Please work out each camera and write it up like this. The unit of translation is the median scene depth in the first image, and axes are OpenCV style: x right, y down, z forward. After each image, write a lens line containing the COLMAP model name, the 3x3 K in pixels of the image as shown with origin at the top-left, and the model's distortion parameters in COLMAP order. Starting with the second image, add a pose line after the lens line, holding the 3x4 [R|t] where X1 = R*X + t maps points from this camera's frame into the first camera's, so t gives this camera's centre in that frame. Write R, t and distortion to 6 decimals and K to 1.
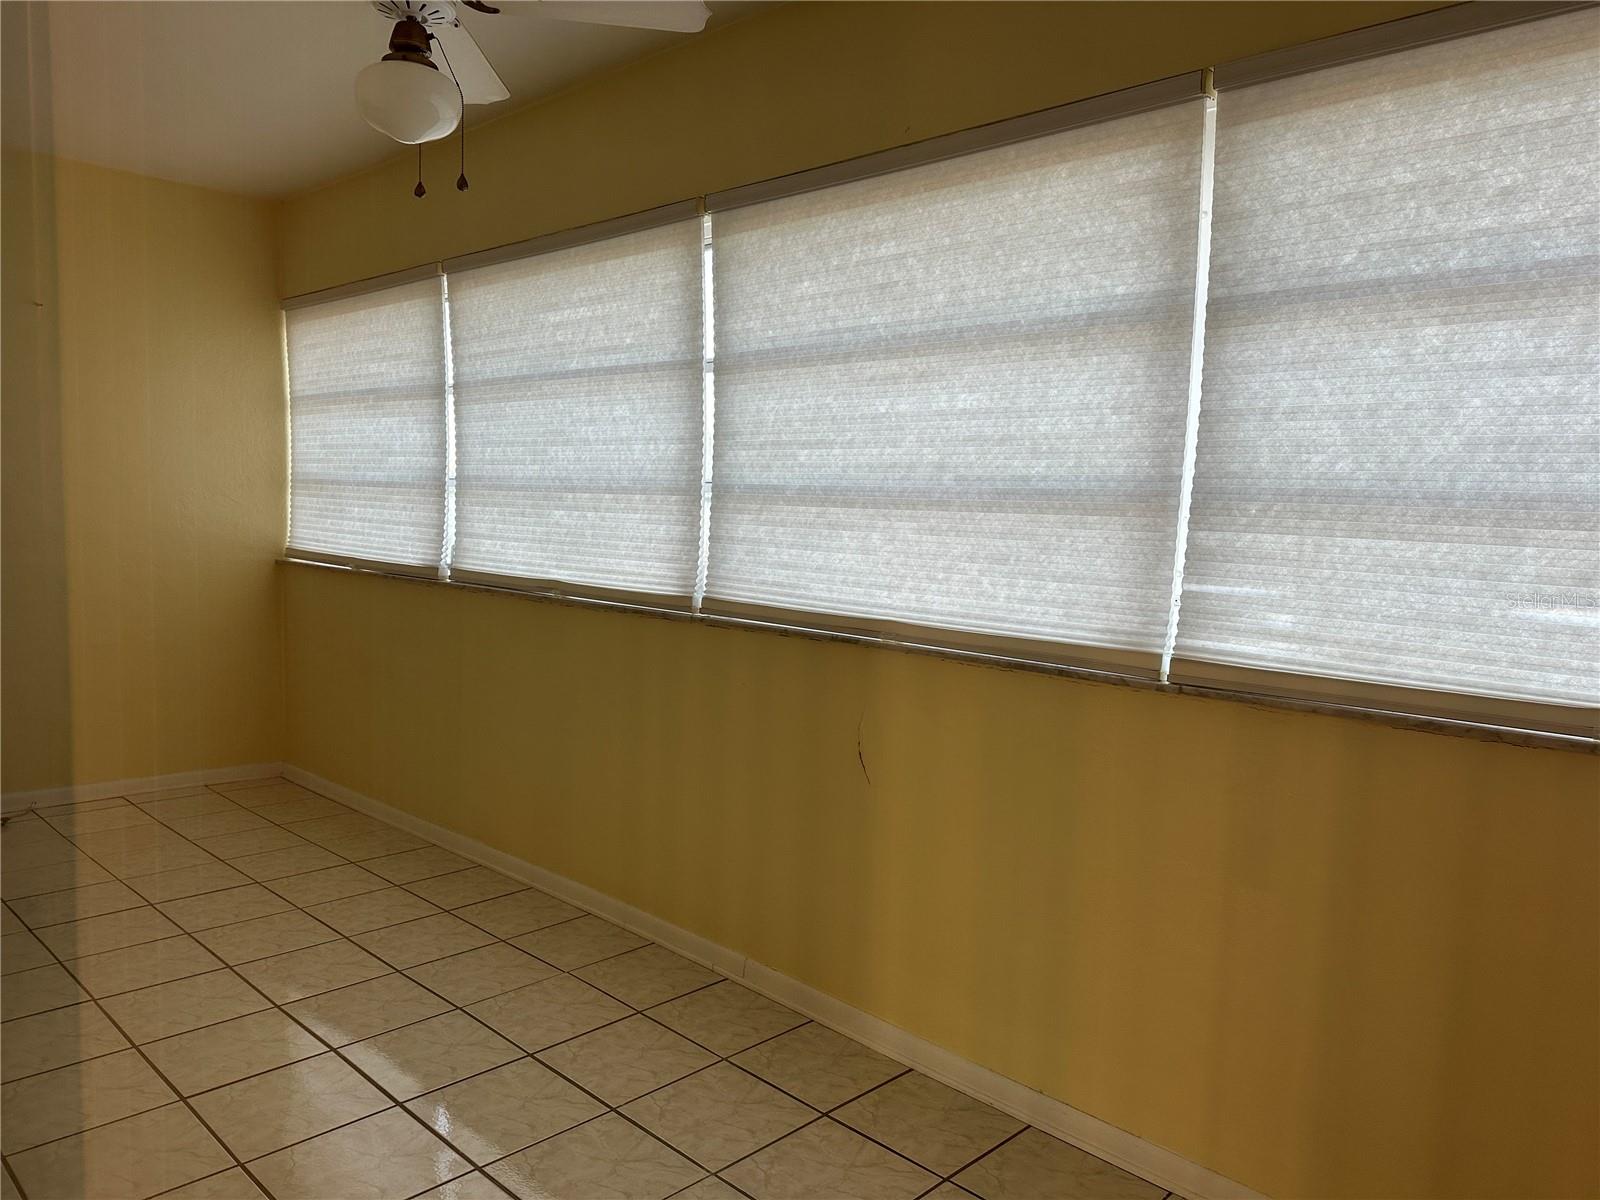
lens RADIAL K [[1144.8, 0, 798.1], [0, 1144.8, 594.0], [0, 0, 1]] dist [0.105962, -0.002768]
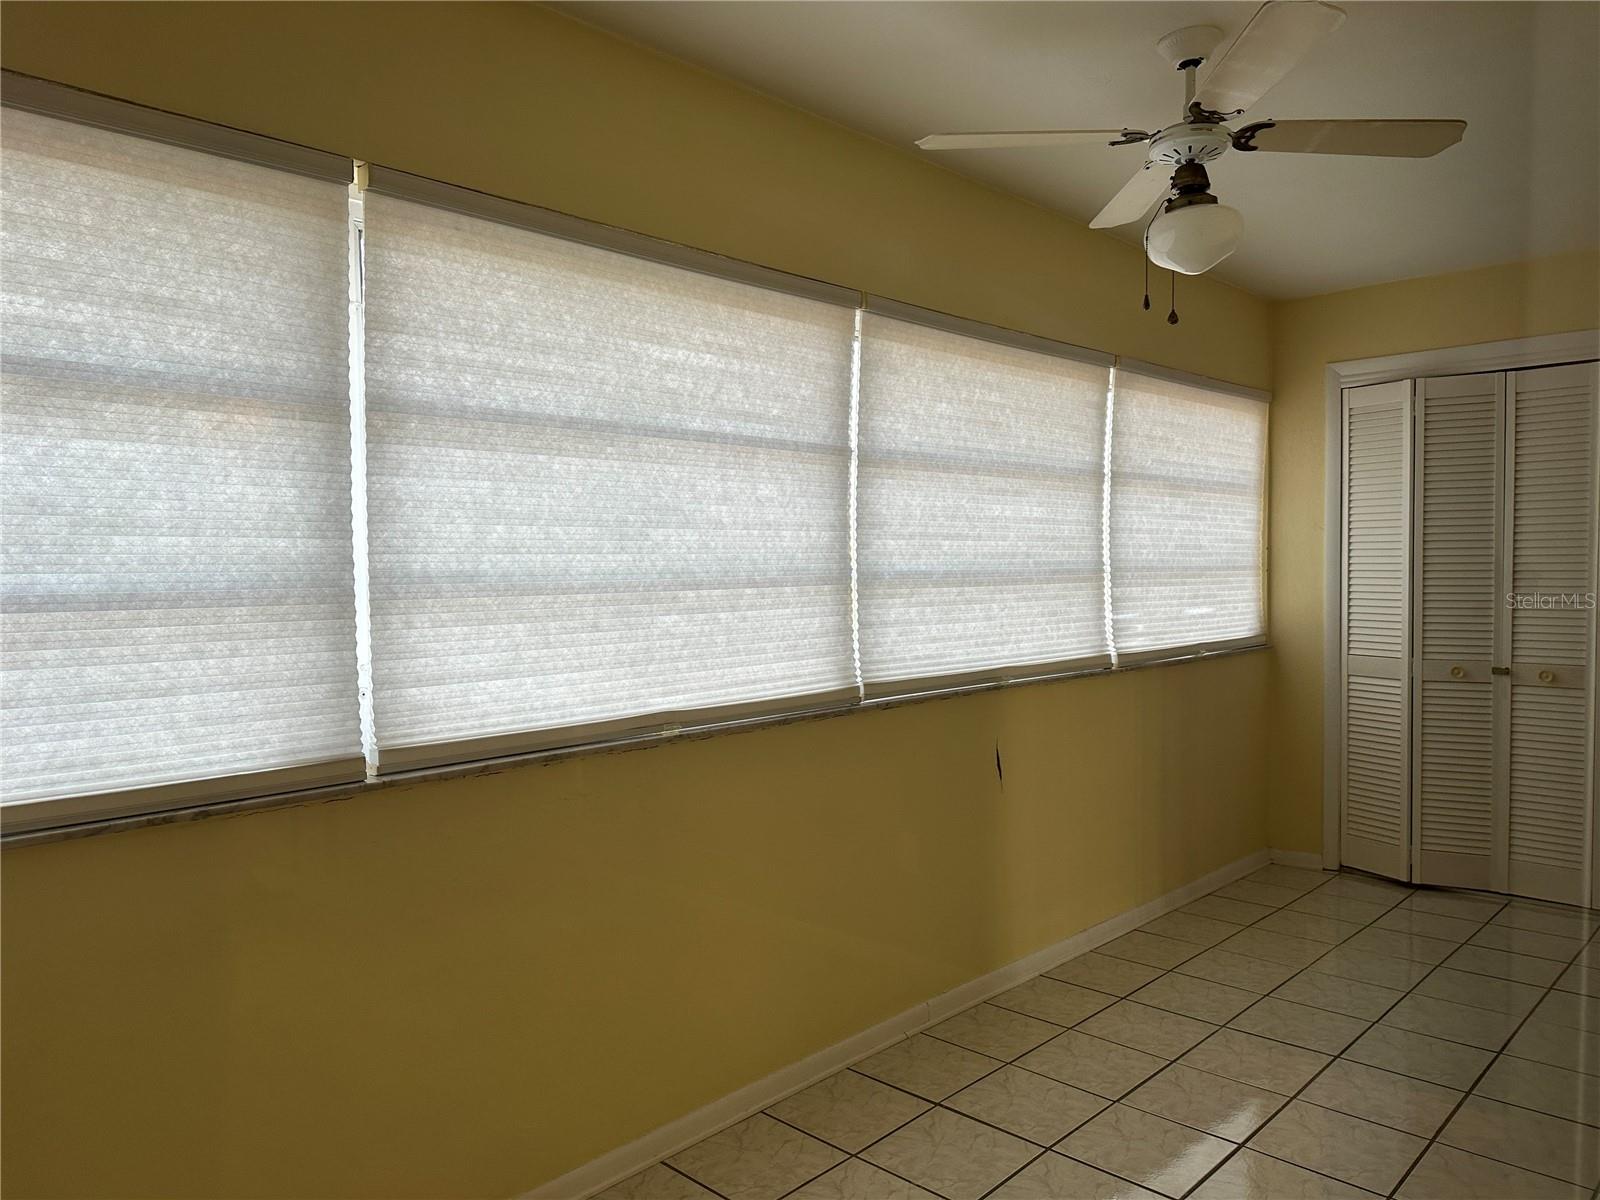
lens RADIAL K [[1144.8, 0, 802.2], [0, 1144.8, 607.9], [0, 0, 1]] dist [0.105962, -0.002768]
pose [[-0.033021, -0.061357, 0.997570, -1.120893], [0.095251, 0.993378, 0.064252, -0.138892], [-0.994905, 0.097141, -0.026958, 1.117401]]
